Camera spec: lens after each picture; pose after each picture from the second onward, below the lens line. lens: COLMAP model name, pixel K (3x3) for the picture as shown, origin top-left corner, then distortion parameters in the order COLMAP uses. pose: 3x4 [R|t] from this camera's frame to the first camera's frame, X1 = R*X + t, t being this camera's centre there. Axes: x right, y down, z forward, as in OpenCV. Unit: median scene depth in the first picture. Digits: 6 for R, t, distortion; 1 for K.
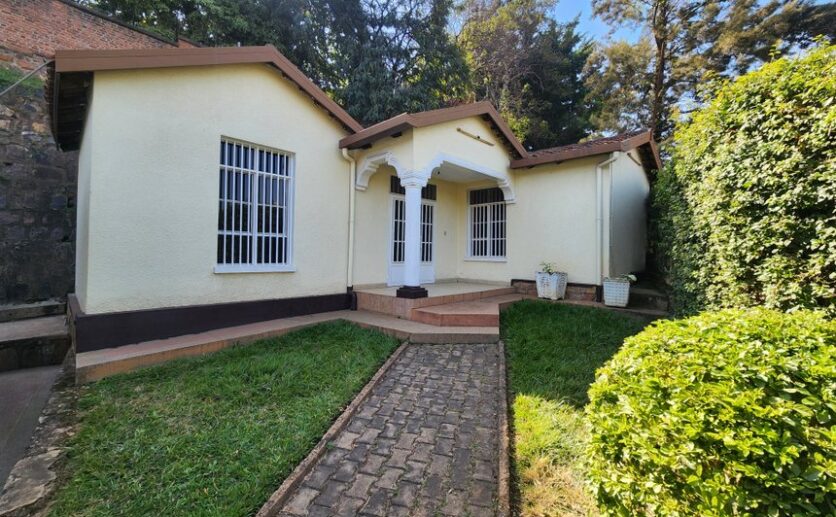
lens RADIAL K [[330.1, 0, 418.4], [0, 330.1, 252.2], [0, 0, 1]] dist [-0.011068, 0.000132]
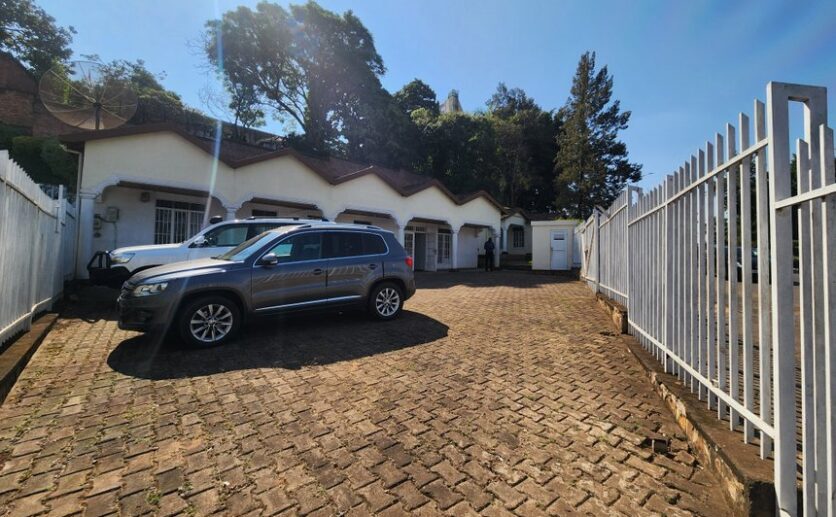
lens RADIAL K [[330.1, 0, 418.4], [0, 330.1, 252.2], [0, 0, 1]] dist [-0.011068, 0.000132]
pose [[0.999852, 0.012675, -0.011596, -0.792629], [-0.013053, 0.999365, -0.033156, 0.191705], [0.011169, 0.033302, 0.999383, -2.429046]]
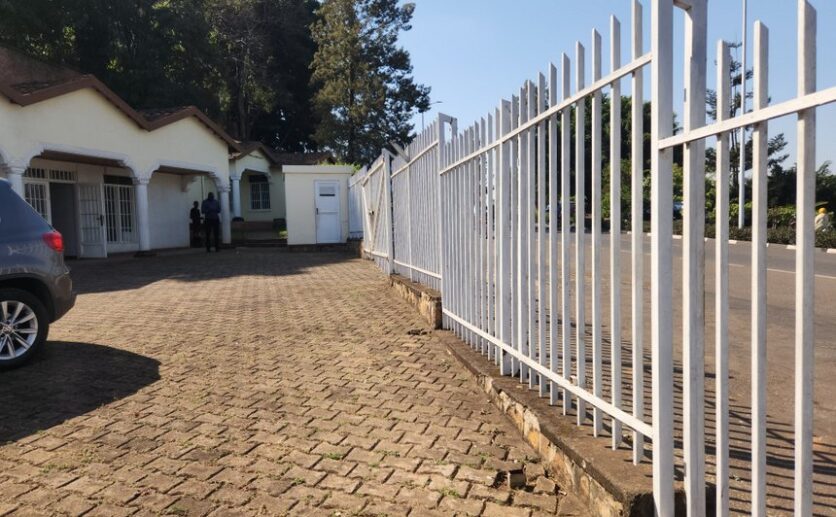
lens RADIAL K [[543.5, 0, 412.1], [0, 543.5, 268.1], [0, 0, 1]] dist [0.064566, -0.063784]
pose [[0.848810, -0.062070, 0.525041, -0.804225], [0.032703, 0.997347, 0.065035, 0.191198], [-0.527685, -0.038032, 0.848588, -2.407789]]
